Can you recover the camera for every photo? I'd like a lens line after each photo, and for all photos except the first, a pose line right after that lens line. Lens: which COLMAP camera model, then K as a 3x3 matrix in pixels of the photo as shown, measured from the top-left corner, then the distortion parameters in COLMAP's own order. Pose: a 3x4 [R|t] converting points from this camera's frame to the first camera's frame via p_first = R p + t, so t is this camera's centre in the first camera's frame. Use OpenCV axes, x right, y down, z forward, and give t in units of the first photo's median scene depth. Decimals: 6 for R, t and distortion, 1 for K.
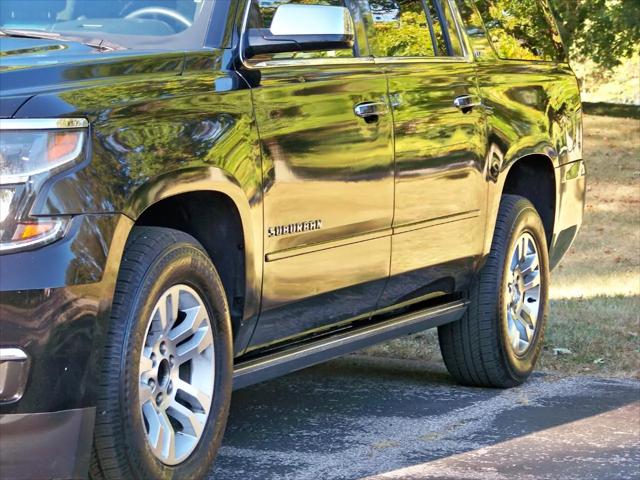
lens RADIAL K [[2531.9, 0, 320.0], [0, 2531.9, 240.0], [0, 0, 1]] dist [0.005826, -3.908692]
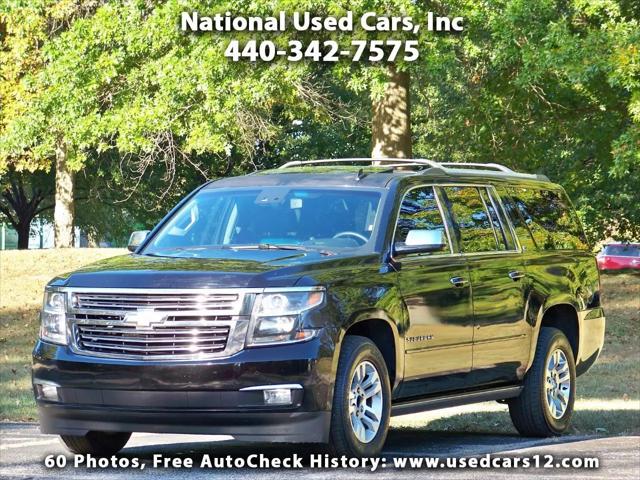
lens RADIAL K [[3410.0, 0, 320.0], [0, 3410.0, 240.0], [0, 0, 1]] dist [-0.245680, -7.595478]
pose [[0.998006, -0.027338, -0.056888, 0.062440], [0.023441, 0.997405, -0.068077, 0.092670], [0.058601, 0.066608, 0.996057, -1.603707]]
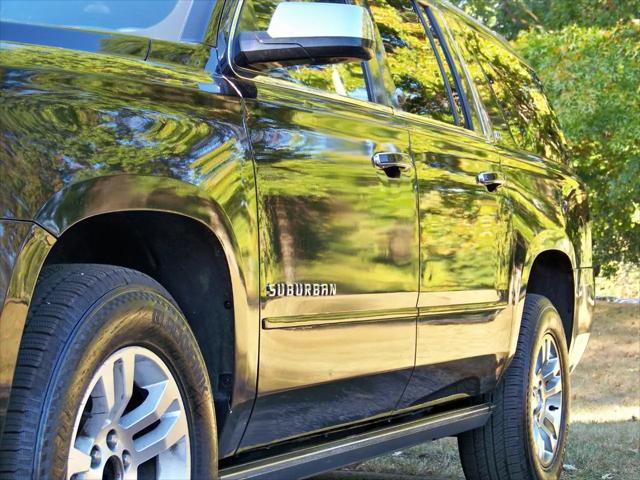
lens RADIAL K [[1719.8, 0, 320.0], [0, 1719.8, 240.0], [0, 0, 1]] dist [-0.014501, 0.744484]
pose [[0.999945, -0.009958, 0.003378, -0.005381], [0.010244, 0.995005, -0.099300, 0.029224], [-0.002373, 0.099329, 0.995052, 0.434387]]
